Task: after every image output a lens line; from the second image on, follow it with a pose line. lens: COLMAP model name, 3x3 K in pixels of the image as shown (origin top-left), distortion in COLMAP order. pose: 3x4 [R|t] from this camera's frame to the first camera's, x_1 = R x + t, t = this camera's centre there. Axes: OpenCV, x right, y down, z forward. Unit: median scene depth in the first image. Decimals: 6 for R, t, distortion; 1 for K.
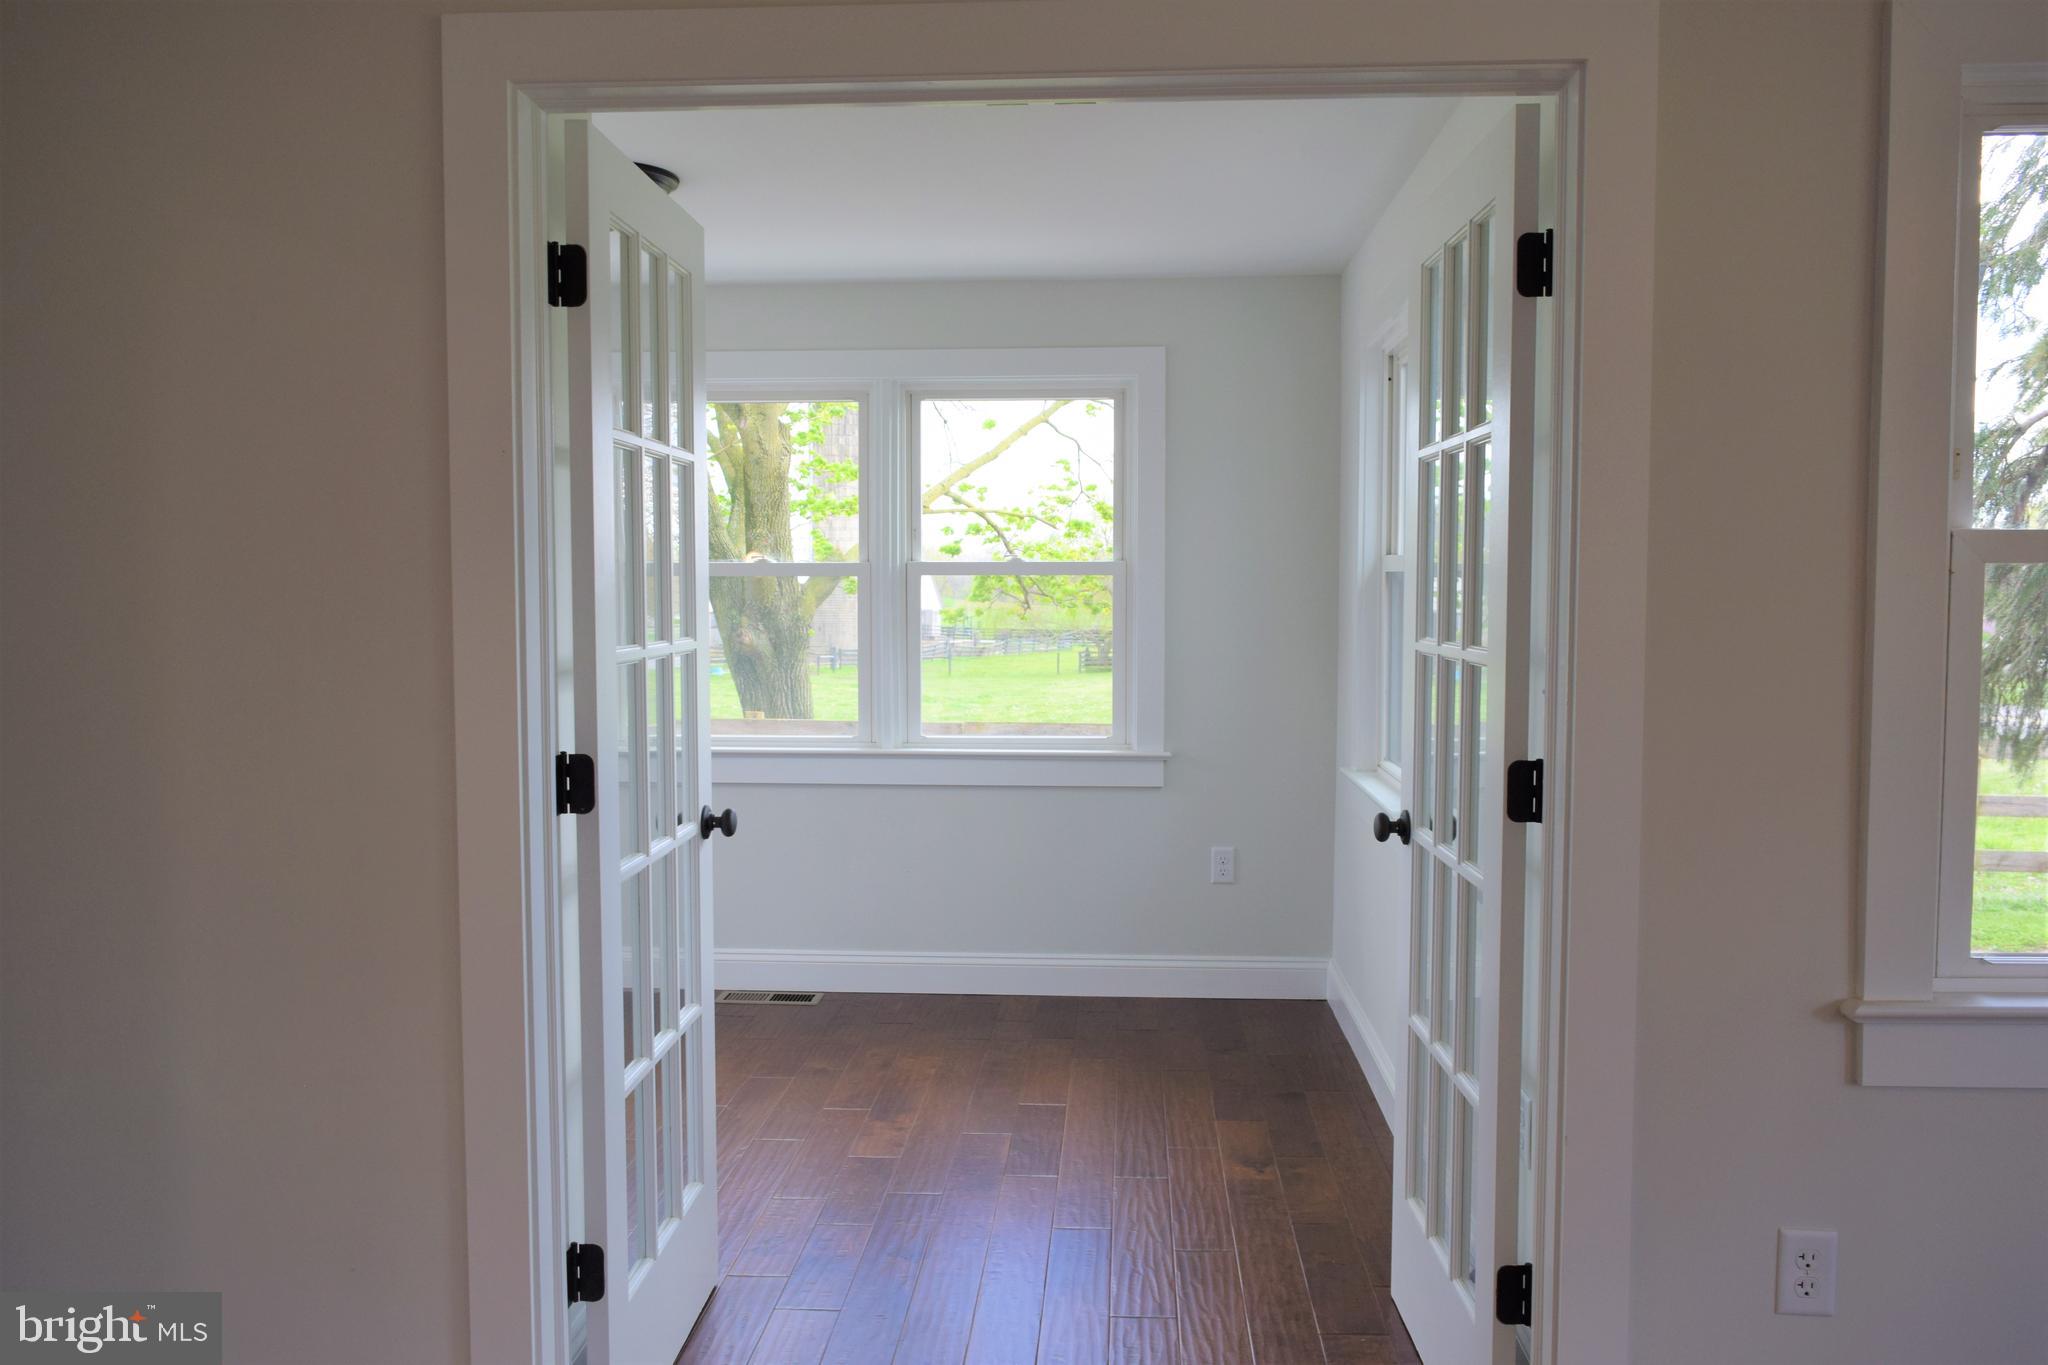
lens RADIAL K [[1601.4, 0, 1016.4], [0, 1601.4, 683.1], [0, 0, 1]] dist [-0.020585, 0.003697]
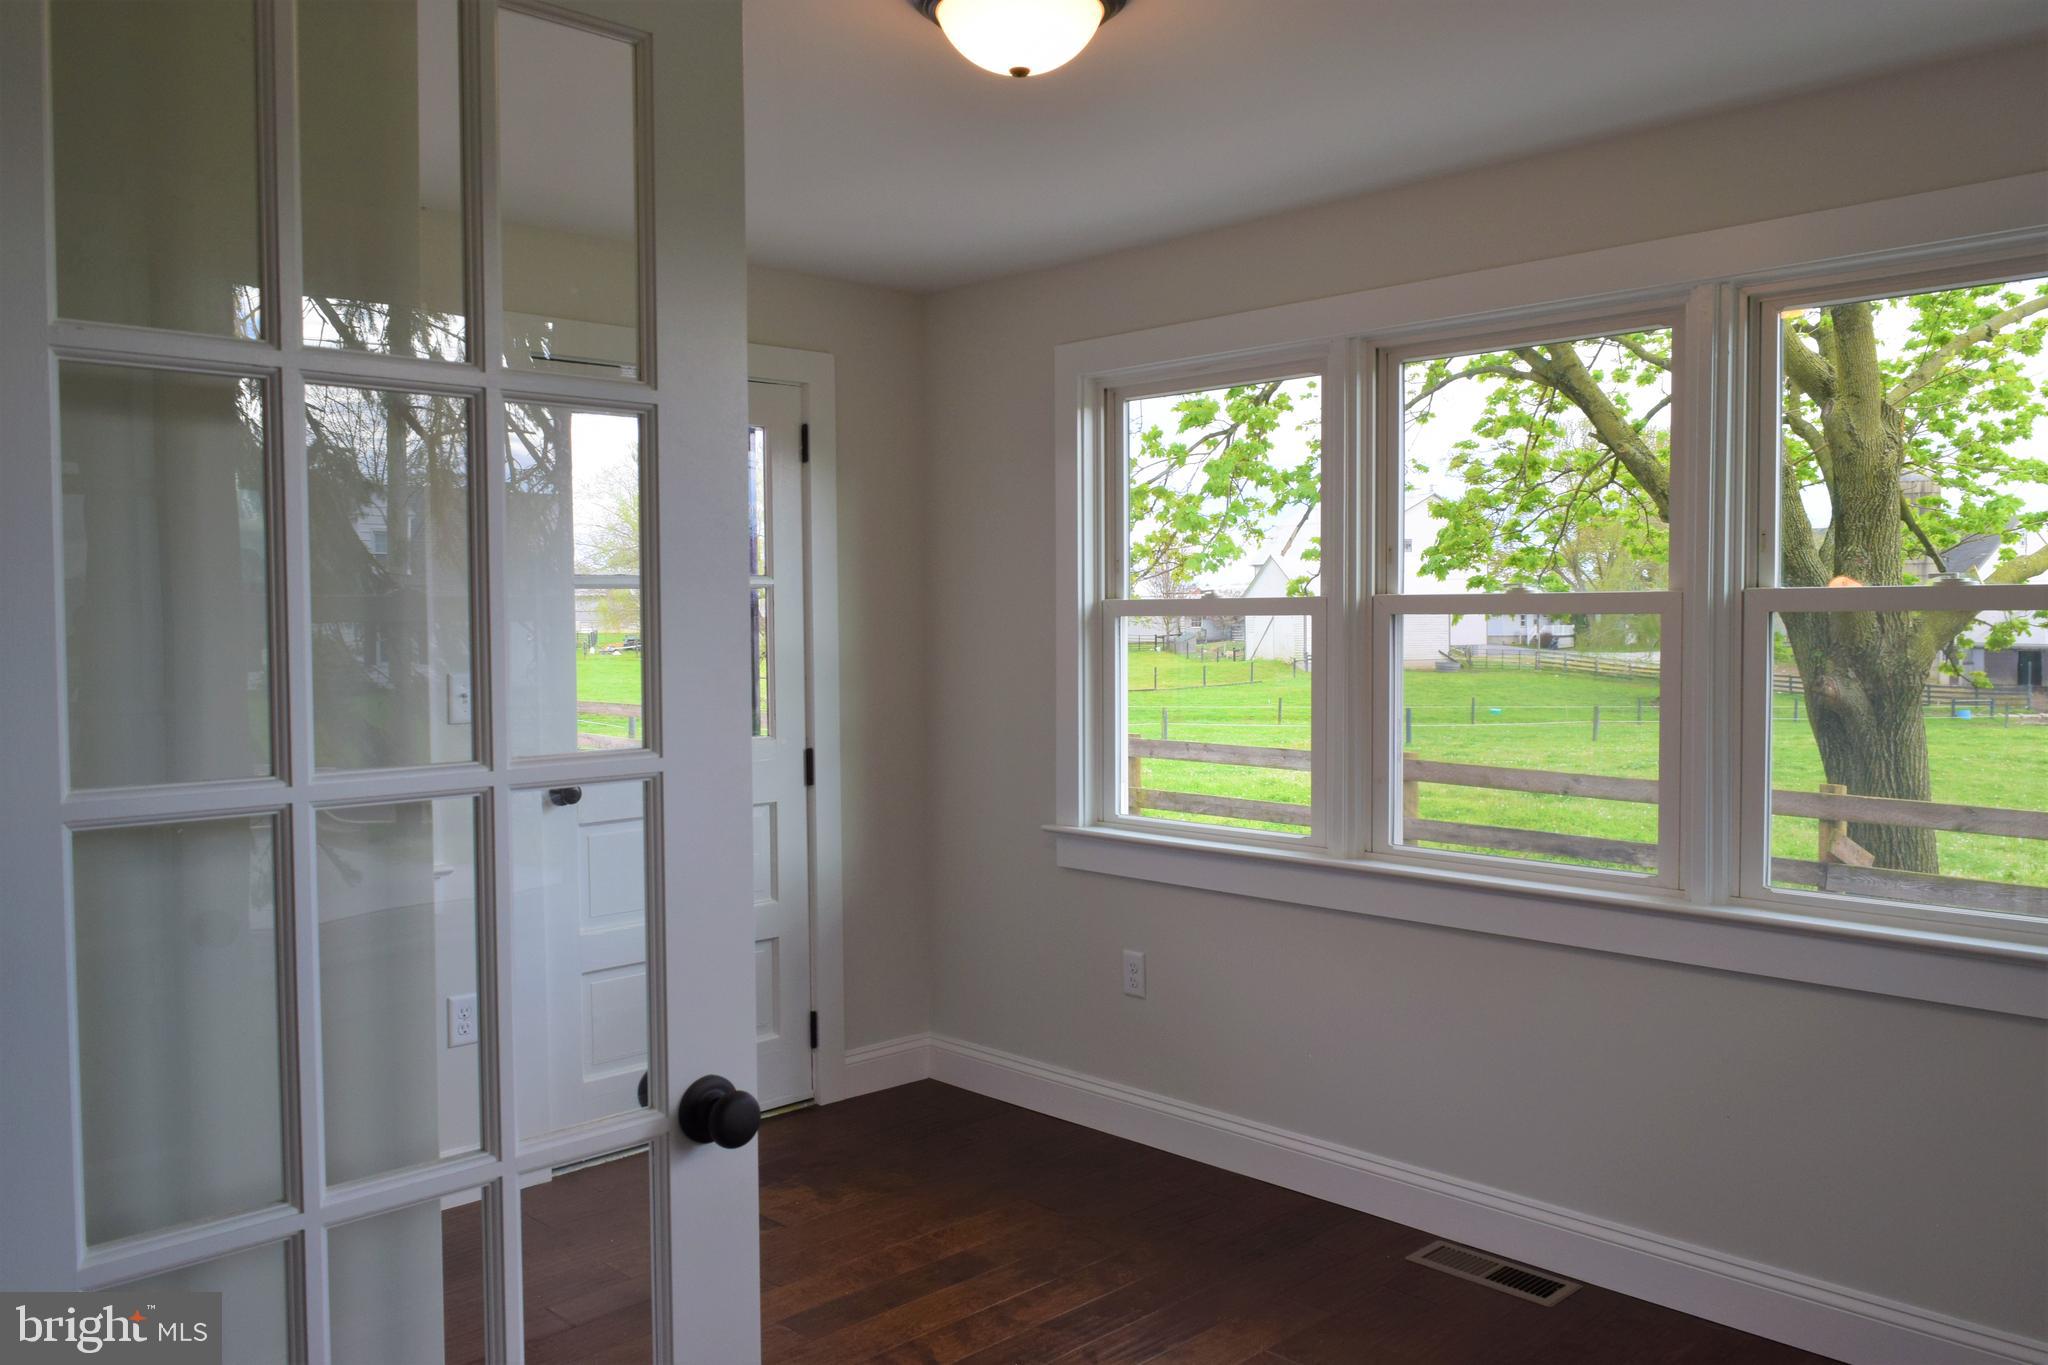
lens RADIAL K [[1601.4, 0, 1025.8], [0, 1601.4, 680.1], [0, 0, 1]] dist [-0.020585, 0.003697]
pose [[0.744078, 0.027479, -0.667527, 0.055203], [-0.040529, 0.999170, -0.004045, -0.013013], [0.666862, 0.030064, 0.744575, 0.171324]]
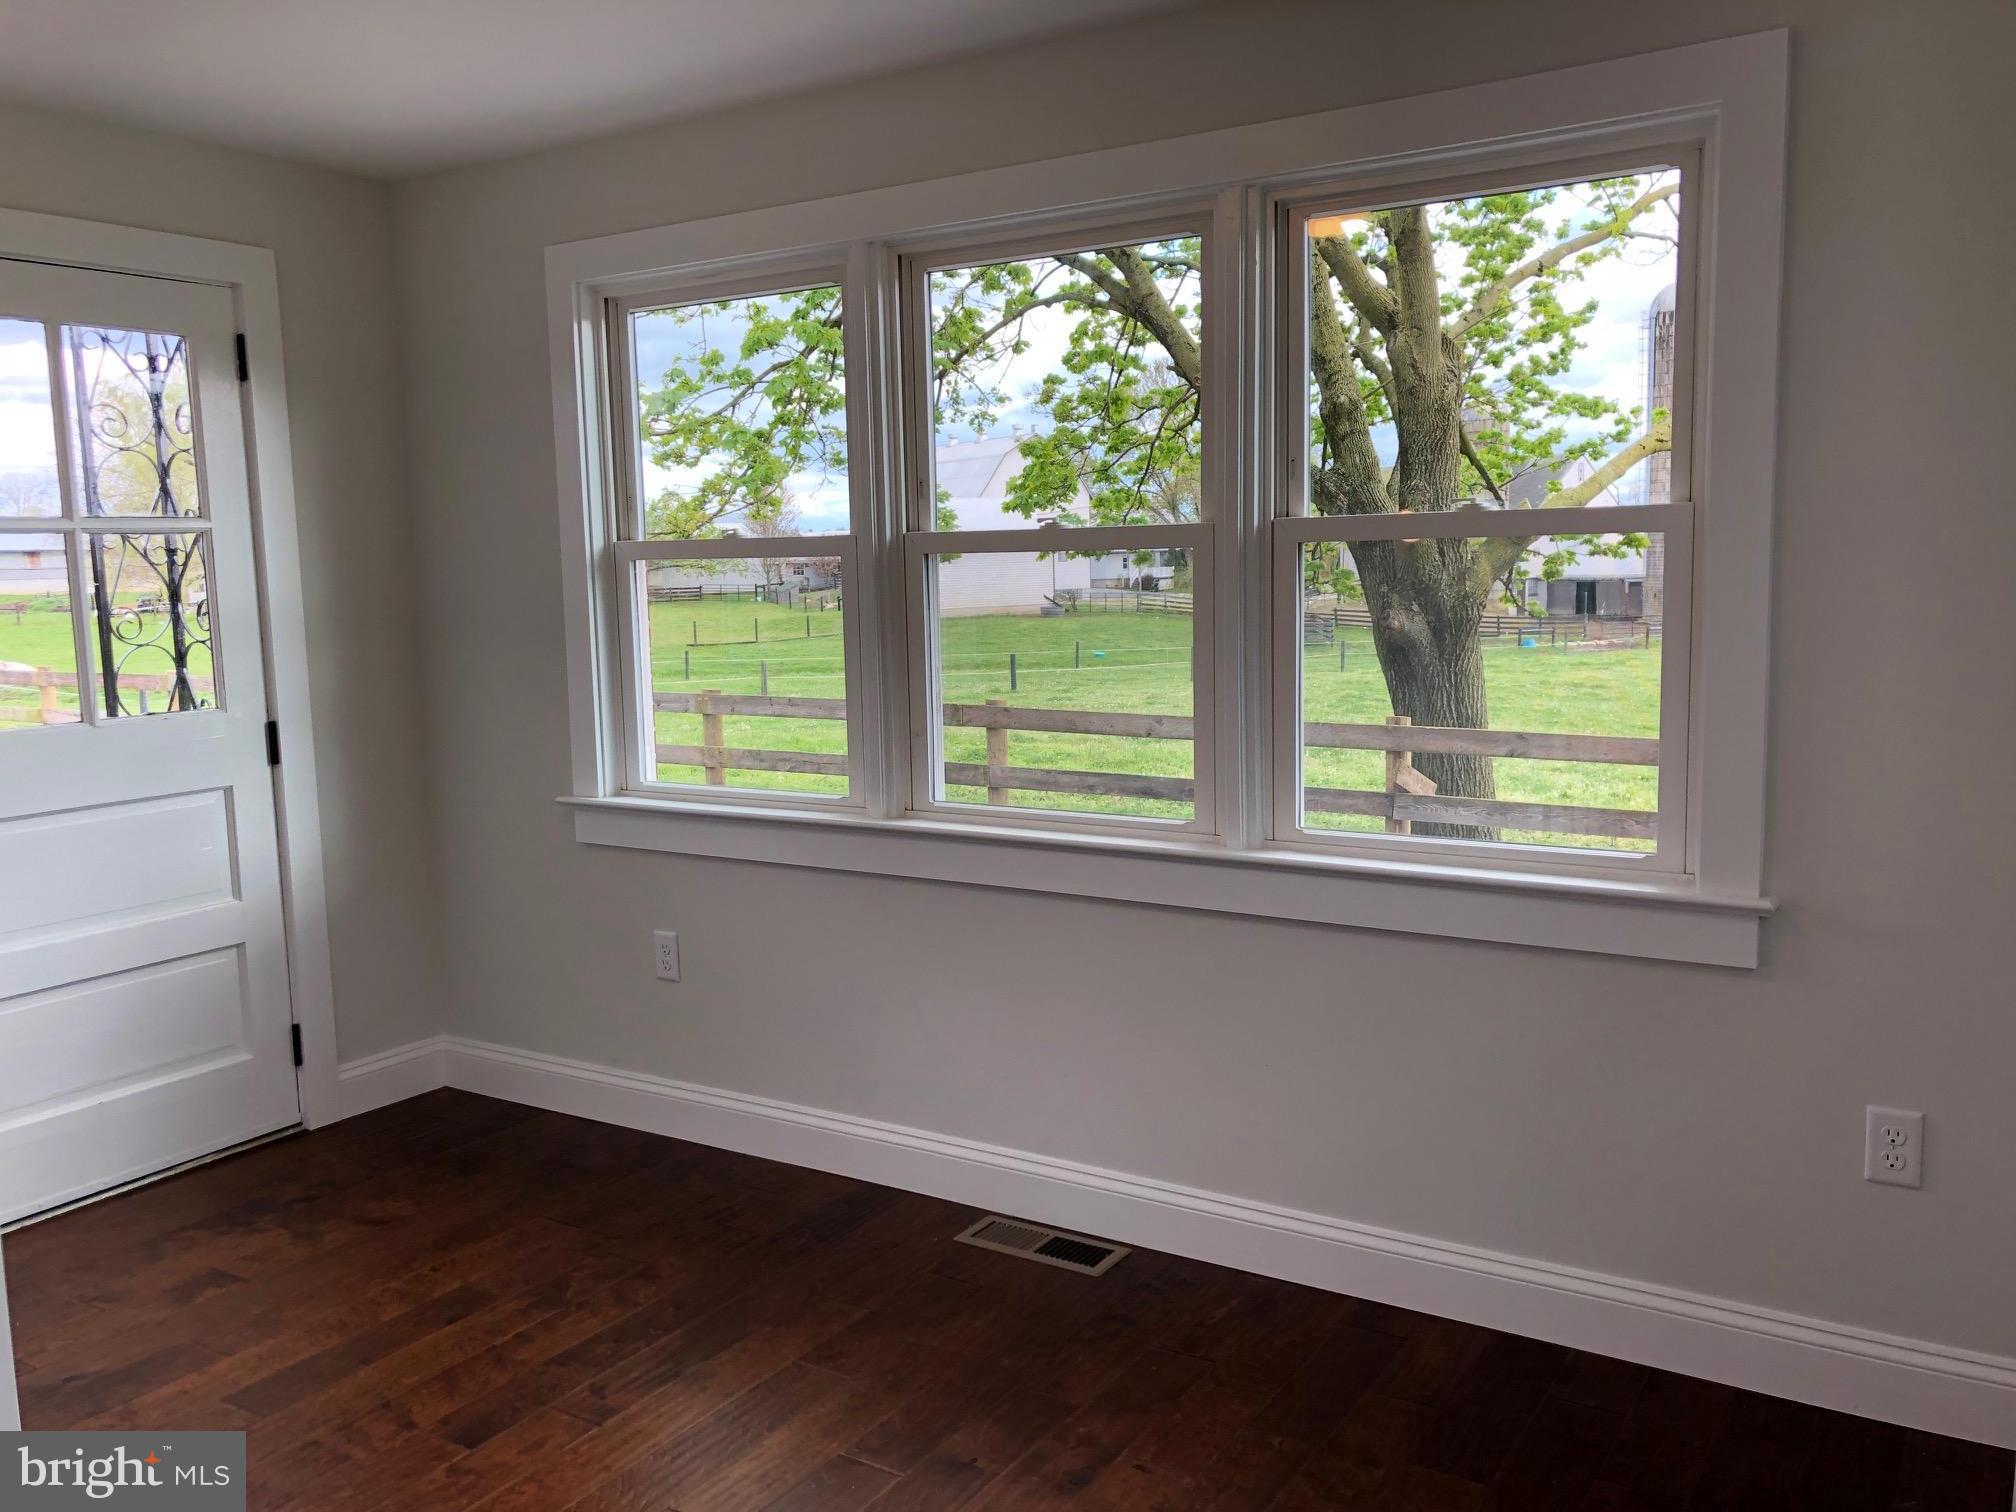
lens RADIAL K [[1654.6, 0, 1014.5], [0, 1654.6, 754.9], [0, 0, 1]] dist [0.035879, -0.050799]
pose [[0.878373, 0.041591, -0.476162, 0.056733], [-0.012282, 0.997842, 0.064503, -0.013041], [0.477817, -0.050809, 0.876989, 0.196207]]
